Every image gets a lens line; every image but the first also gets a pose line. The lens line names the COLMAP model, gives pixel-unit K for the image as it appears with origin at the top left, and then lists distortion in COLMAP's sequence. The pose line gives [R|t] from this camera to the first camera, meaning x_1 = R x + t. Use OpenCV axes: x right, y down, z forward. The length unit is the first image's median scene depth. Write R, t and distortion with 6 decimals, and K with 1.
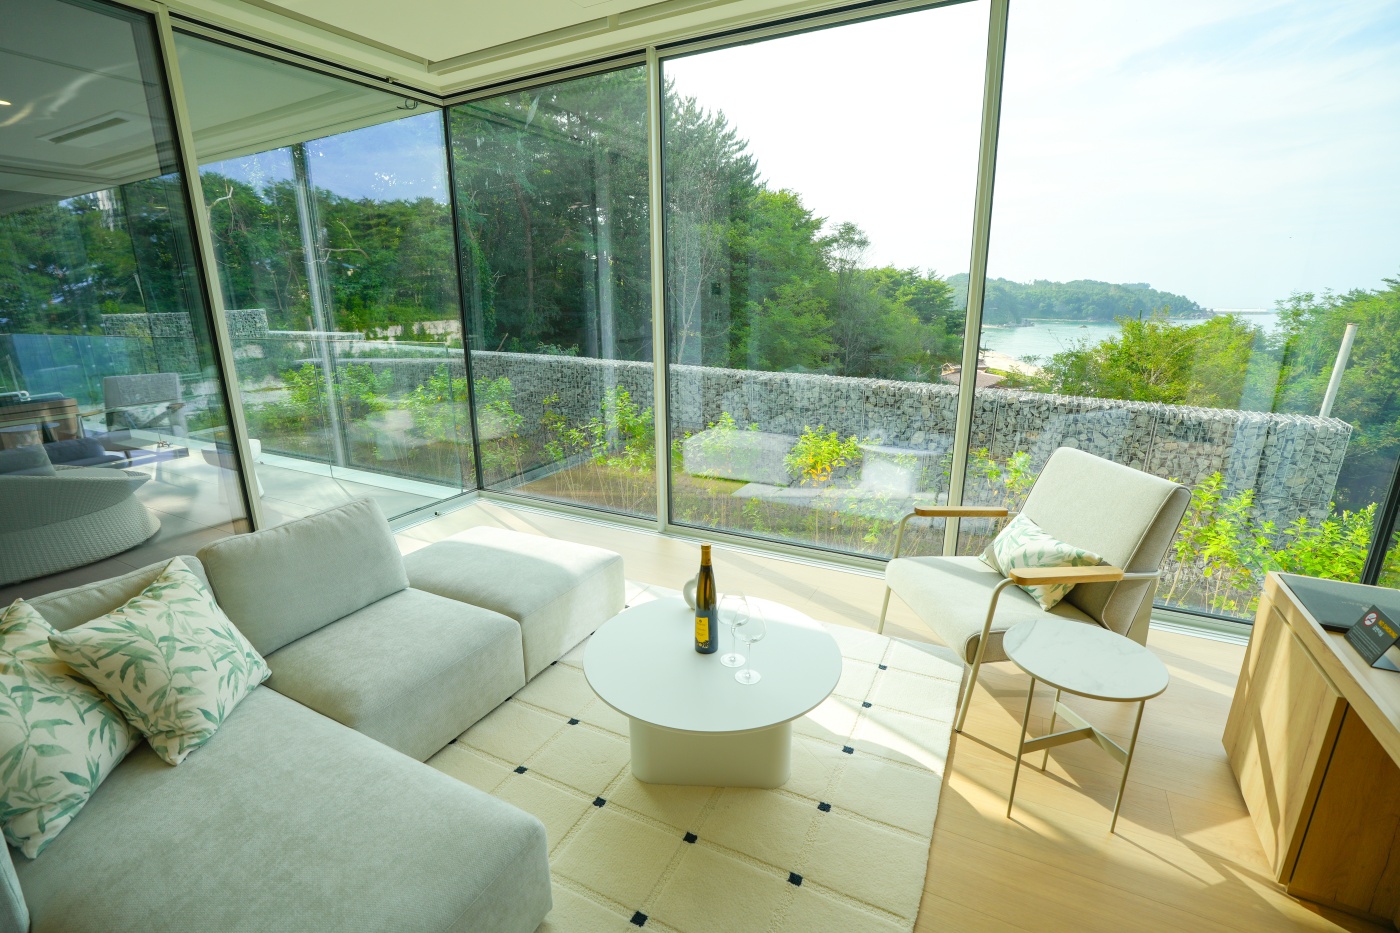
lens RADIAL K [[638.9, 0, 691.0], [0, 638.9, 479.3], [0, 0, 1]] dist [-0.061423, 0.019132]
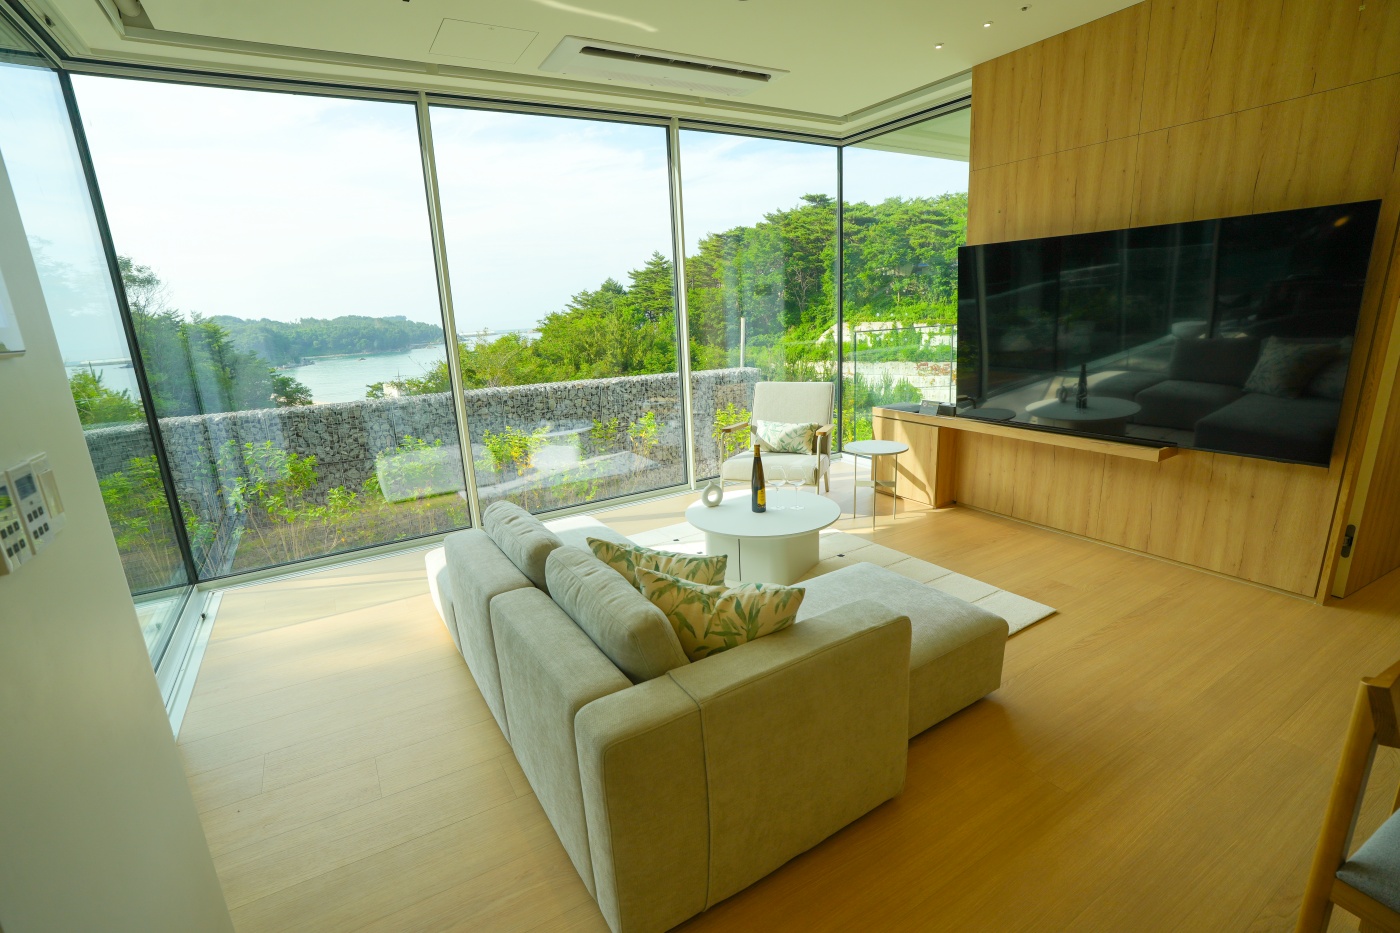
lens RADIAL K [[638.9, 0, 686.7], [0, 638.9, 479.9], [0, 0, 1]] dist [-0.061423, 0.019132]
pose [[0.514965, -0.237564, 0.823635, -0.102795], [0.282457, 0.954197, 0.098620, -0.001941], [-0.809339, 0.181855, 0.558480, 0.015873]]
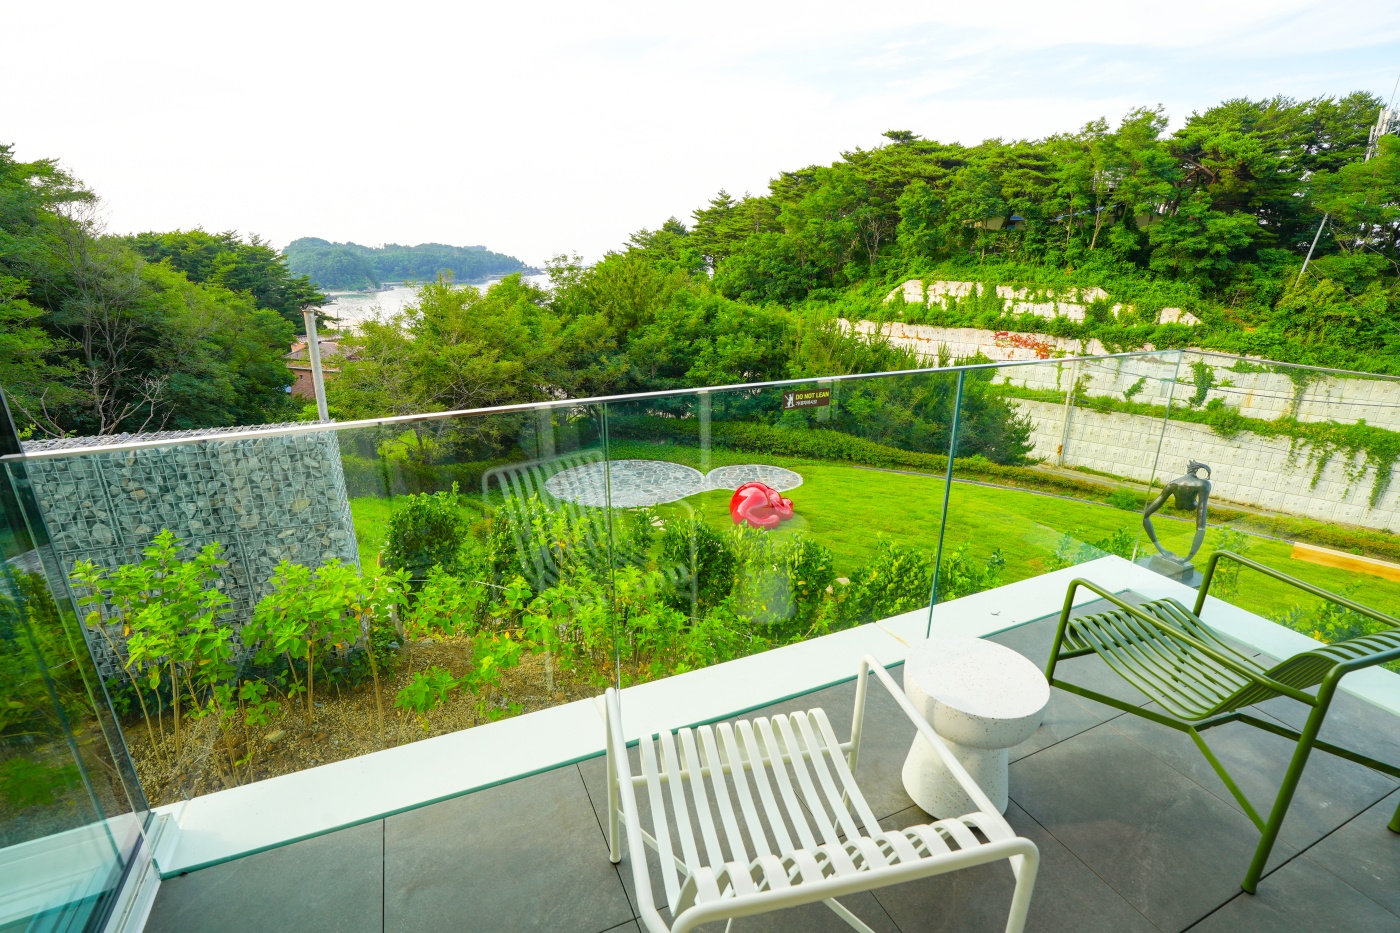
lens RADIAL K [[638.9, 0, 691.0], [0, 638.9, 477.9], [0, 0, 1]] dist [-0.061423, 0.019132]
pose [[0.616604, -0.254405, 0.745035, 0.100208], [0.216785, 0.964630, 0.149975, -0.006314], [-0.756838, 0.069037, 0.649946, 0.008718]]
